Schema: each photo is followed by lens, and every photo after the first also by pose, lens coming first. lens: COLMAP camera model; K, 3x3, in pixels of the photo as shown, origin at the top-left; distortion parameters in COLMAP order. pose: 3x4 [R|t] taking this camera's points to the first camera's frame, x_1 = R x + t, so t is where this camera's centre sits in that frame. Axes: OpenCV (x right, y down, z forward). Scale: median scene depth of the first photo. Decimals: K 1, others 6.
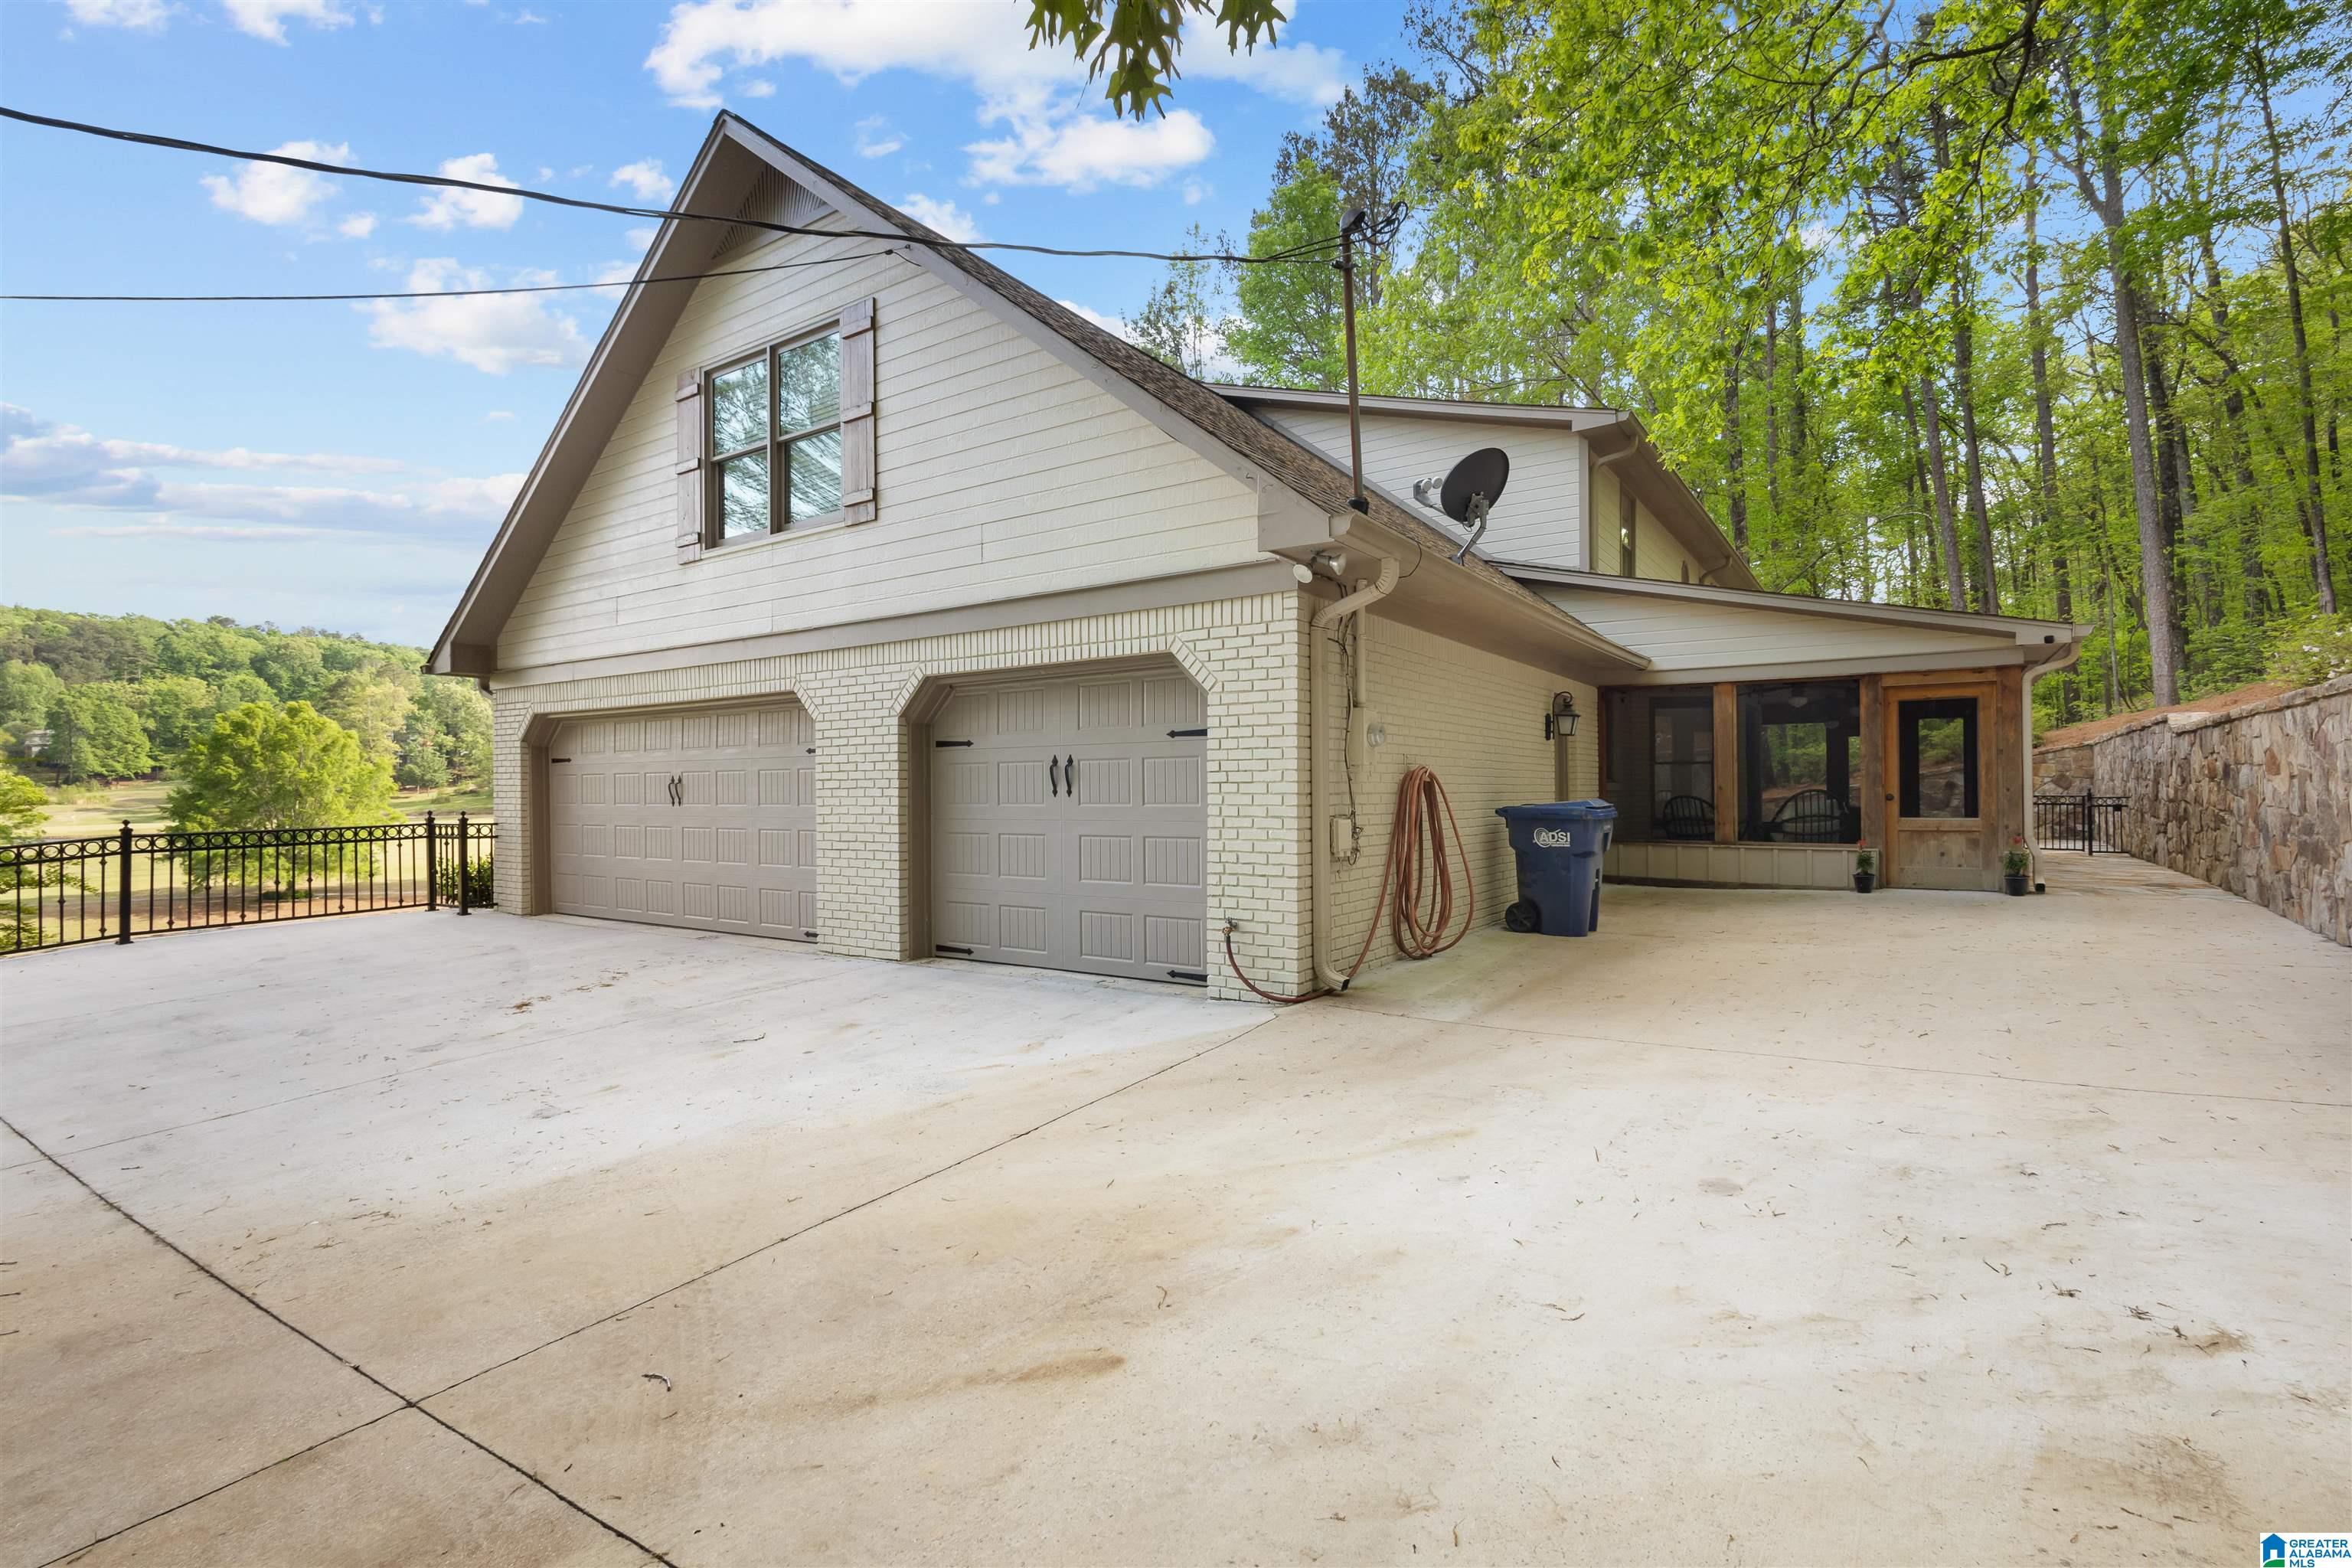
lens RADIAL K [[1078.5, 0, 1177.7], [0, 1078.5, 779.4], [0, 0, 1]] dist [0.014697, -0.000168]
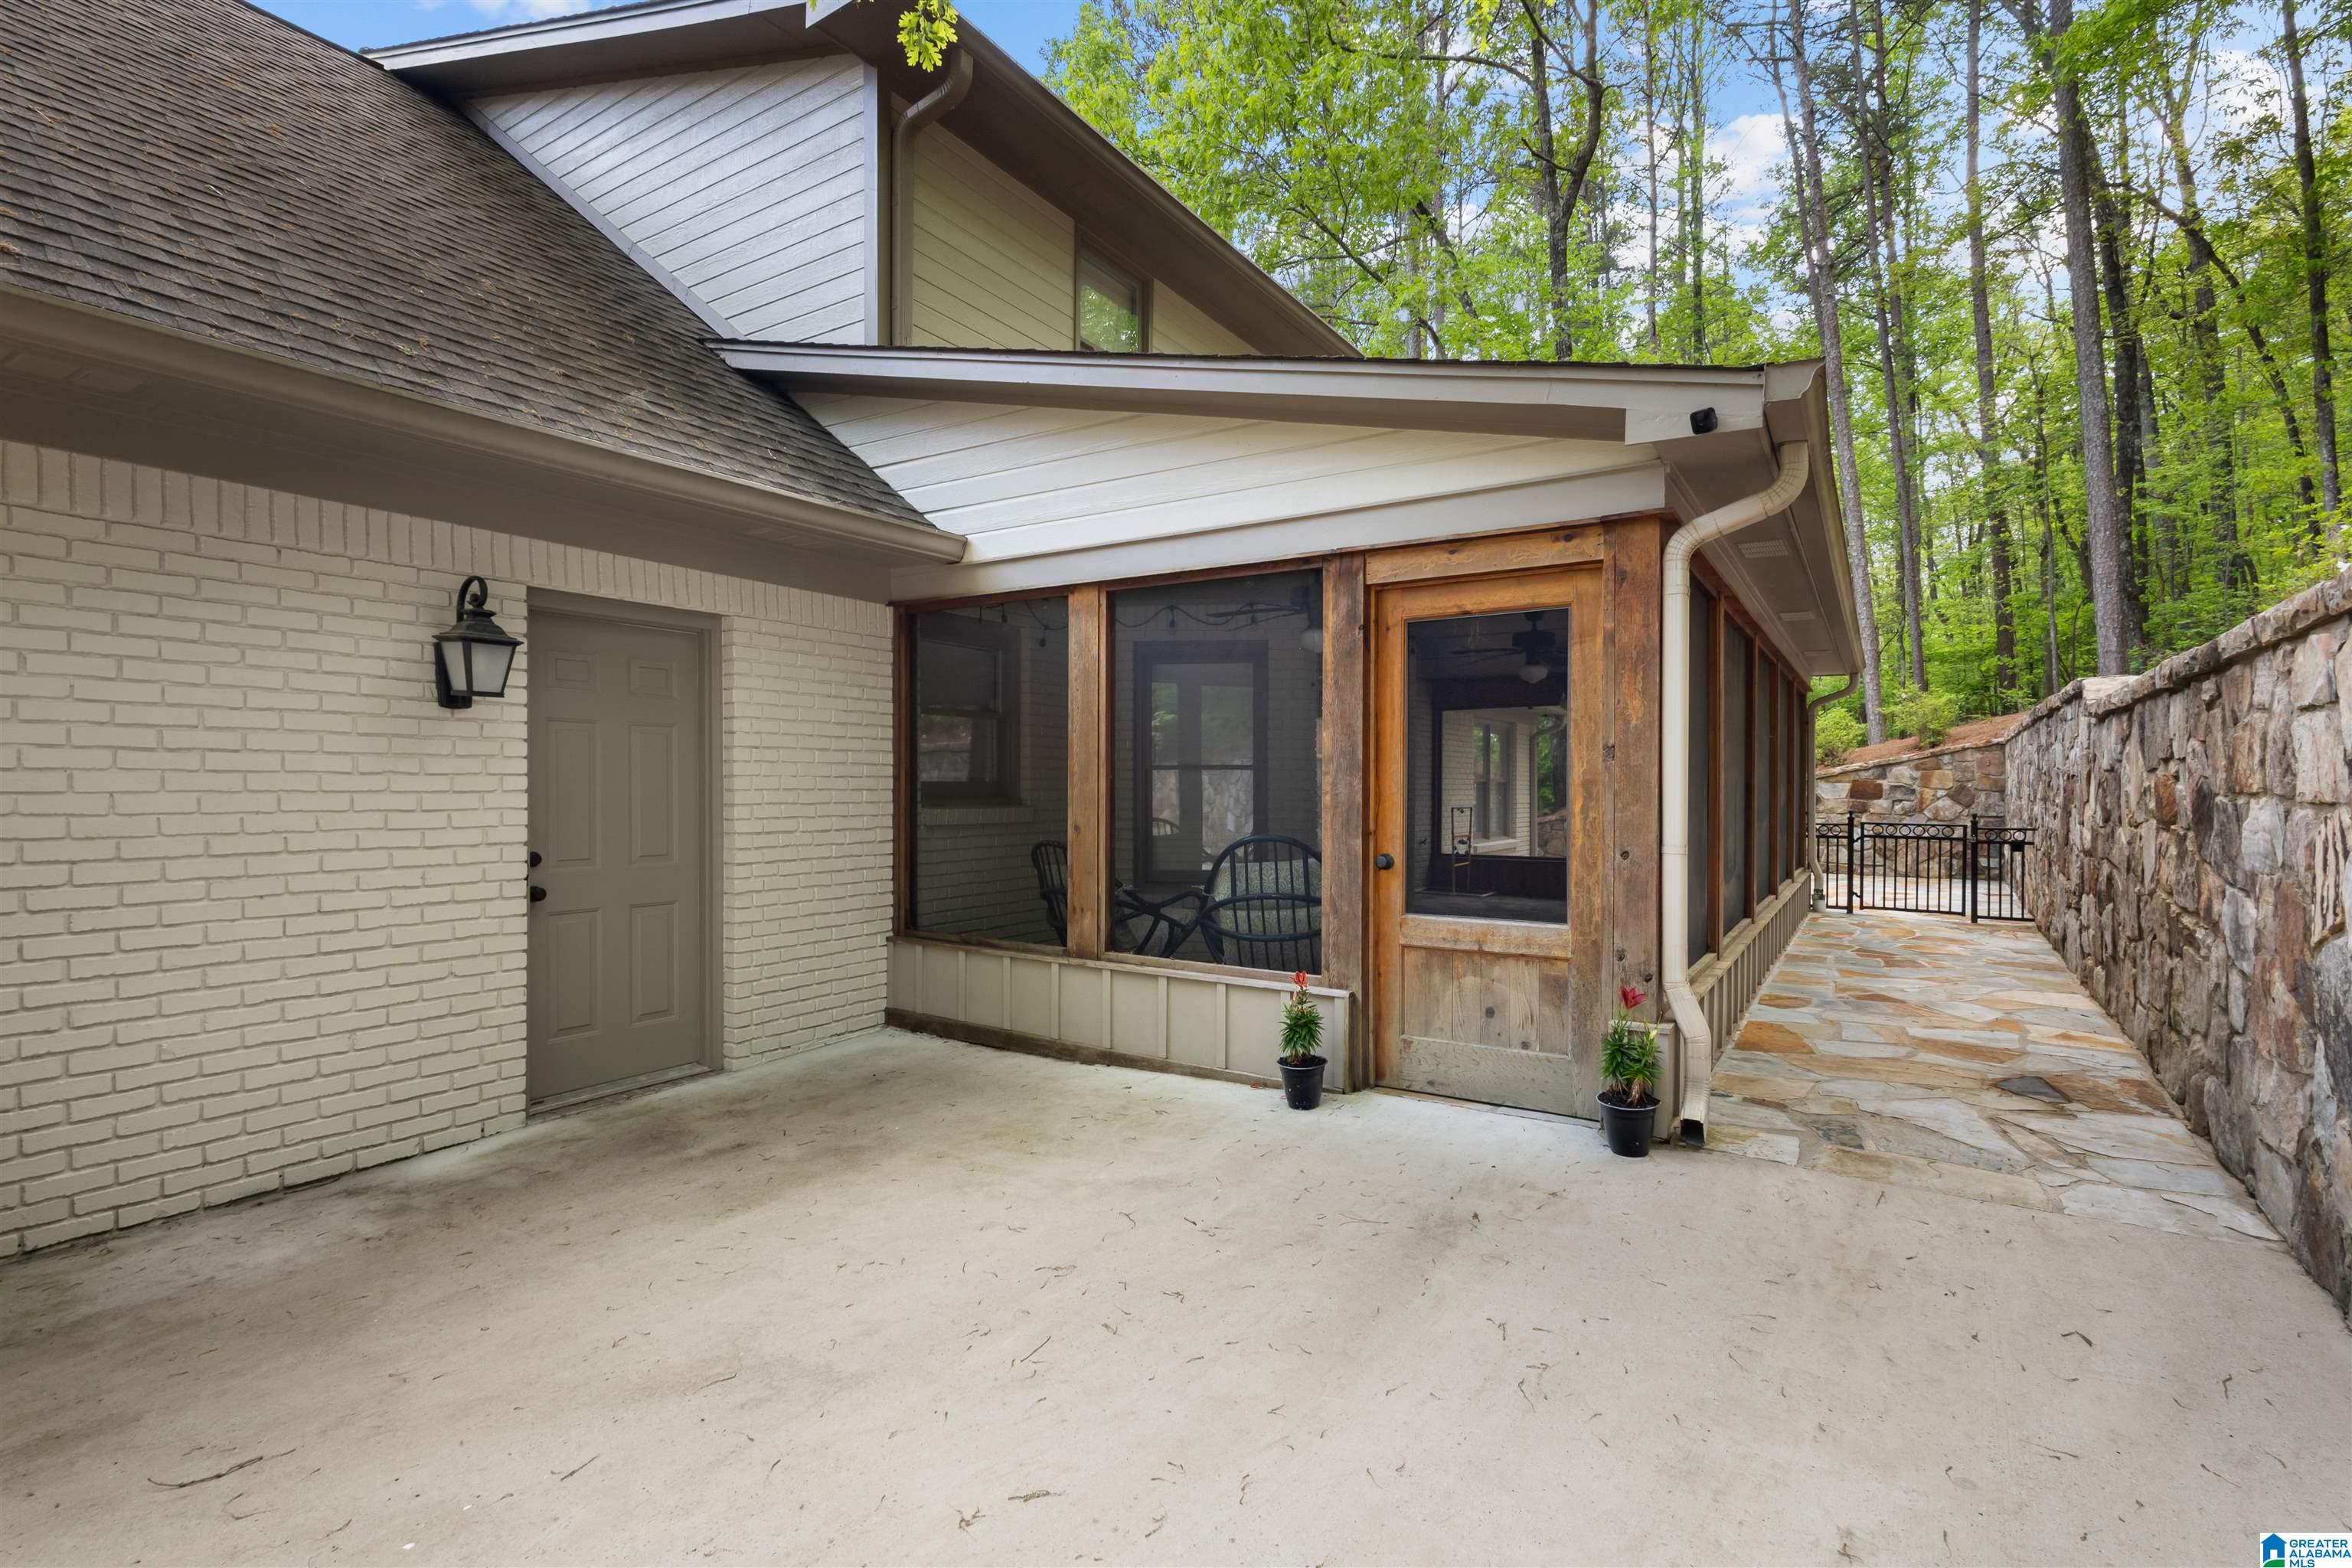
lens RADIAL K [[1091.8, 0, 1176.0], [0, 1091.8, 784.0], [0, 0, 1]] dist [0.014361, 0.000668]
pose [[0.999677, 0.009461, 0.023581, 0.537300], [-0.009711, 0.999897, 0.010528, -0.014905], [-0.023479, -0.010753, 0.999667, 0.564711]]
